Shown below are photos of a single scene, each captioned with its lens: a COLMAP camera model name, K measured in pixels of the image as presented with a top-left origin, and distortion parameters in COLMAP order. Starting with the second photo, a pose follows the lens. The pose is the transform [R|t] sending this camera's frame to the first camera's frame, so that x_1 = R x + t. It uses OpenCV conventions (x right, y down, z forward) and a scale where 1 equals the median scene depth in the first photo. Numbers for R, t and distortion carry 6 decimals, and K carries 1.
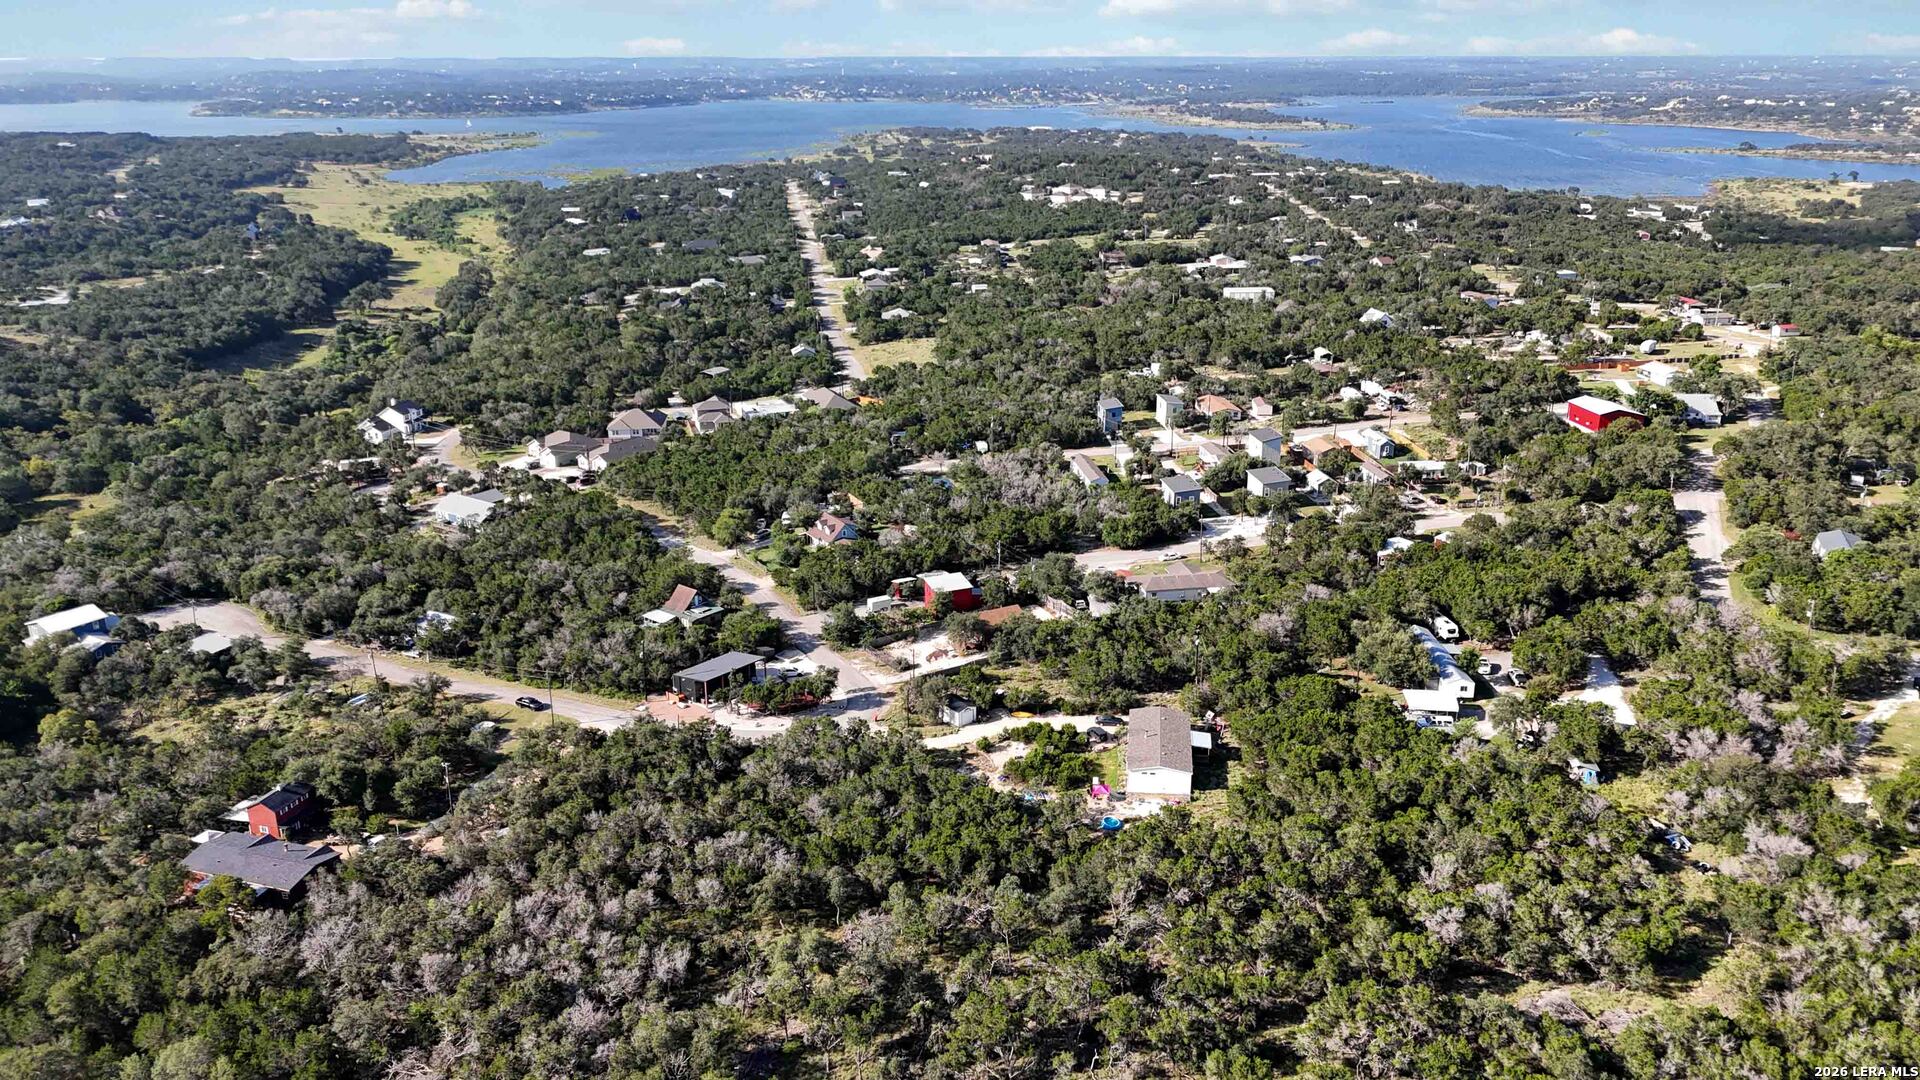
lens RADIAL K [[1418.9, 0, 964.8], [0, 1418.9, 542.2], [0, 0, 1]] dist [0.073844, -0.074850]
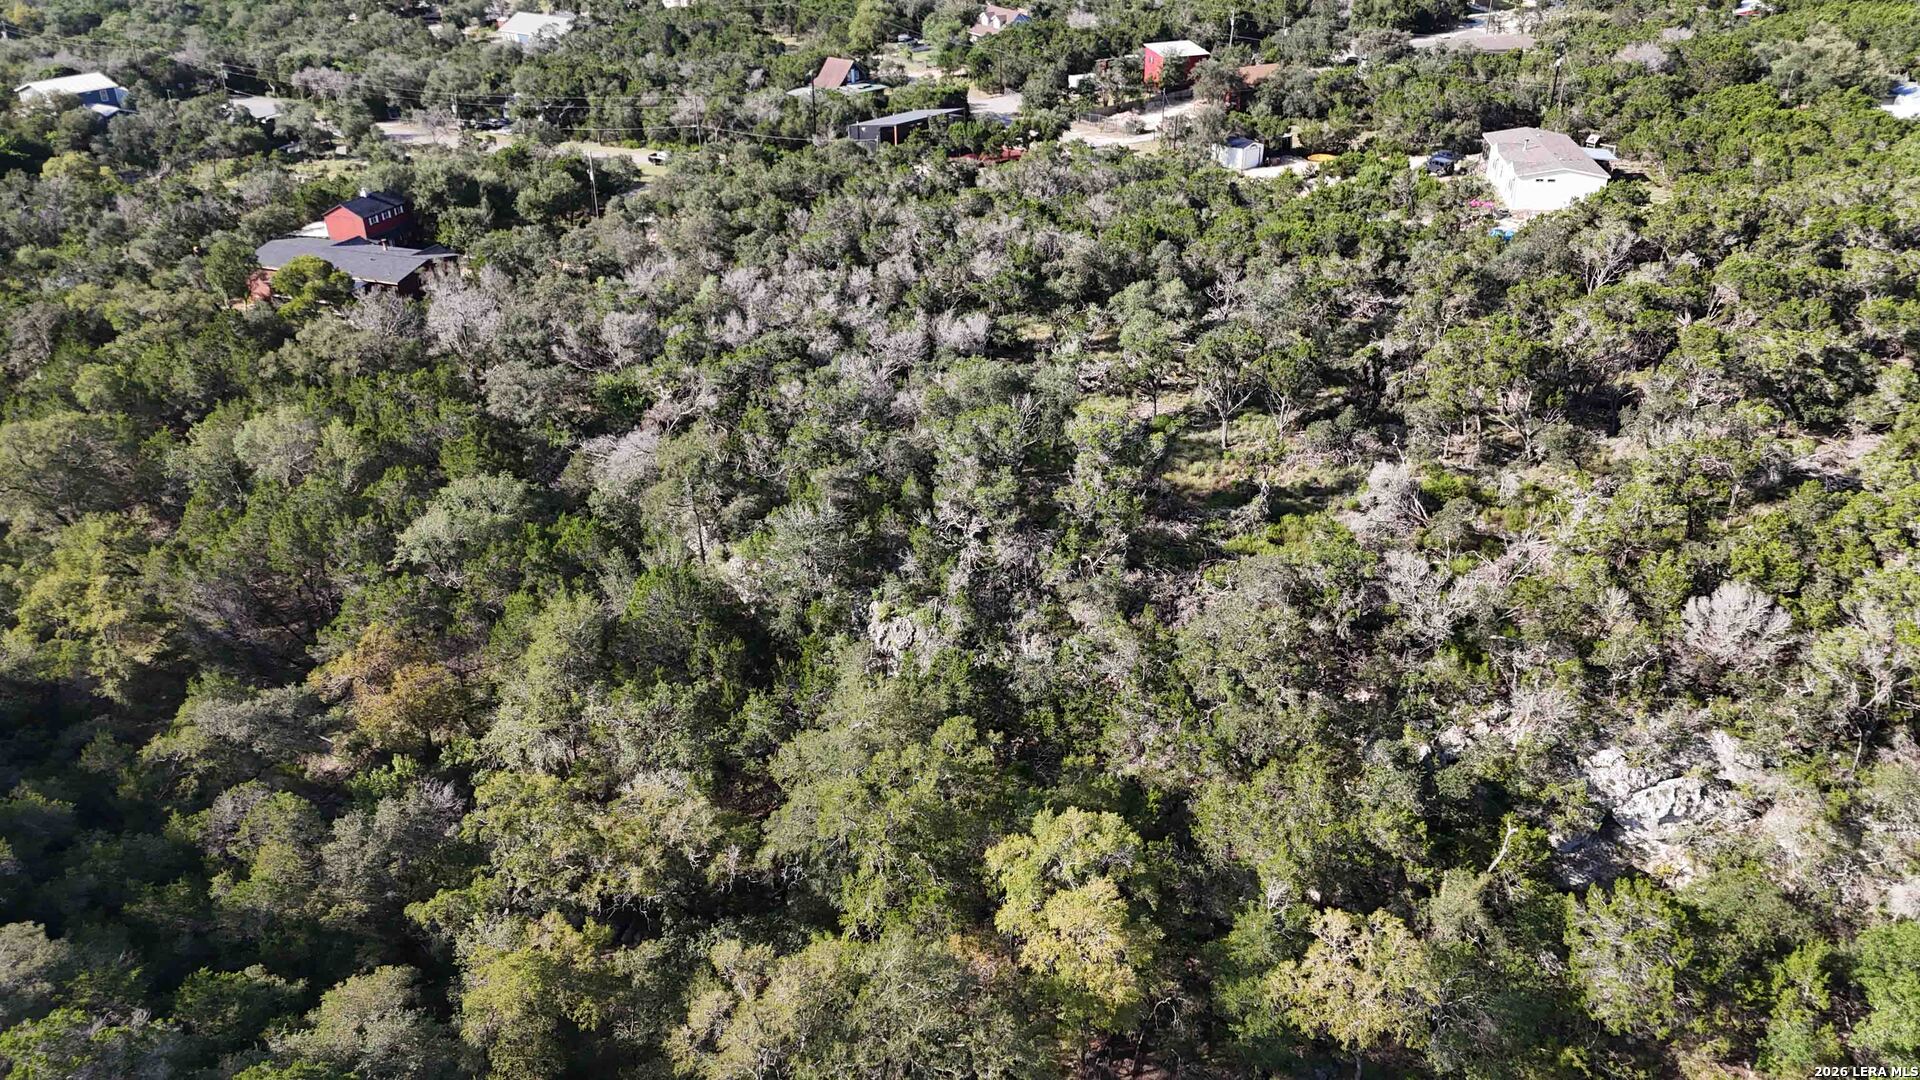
lens RADIAL K [[1418.9, 0, 962.5], [0, 1418.9, 540.3], [0, 0, 1]] dist [0.073844, -0.074850]
pose [[0.999900, 0.004552, -0.013352, -0.101647], [-0.002392, 0.987513, 0.157517, 0.148180], [0.013902, -0.157469, 0.987426, 0.158116]]
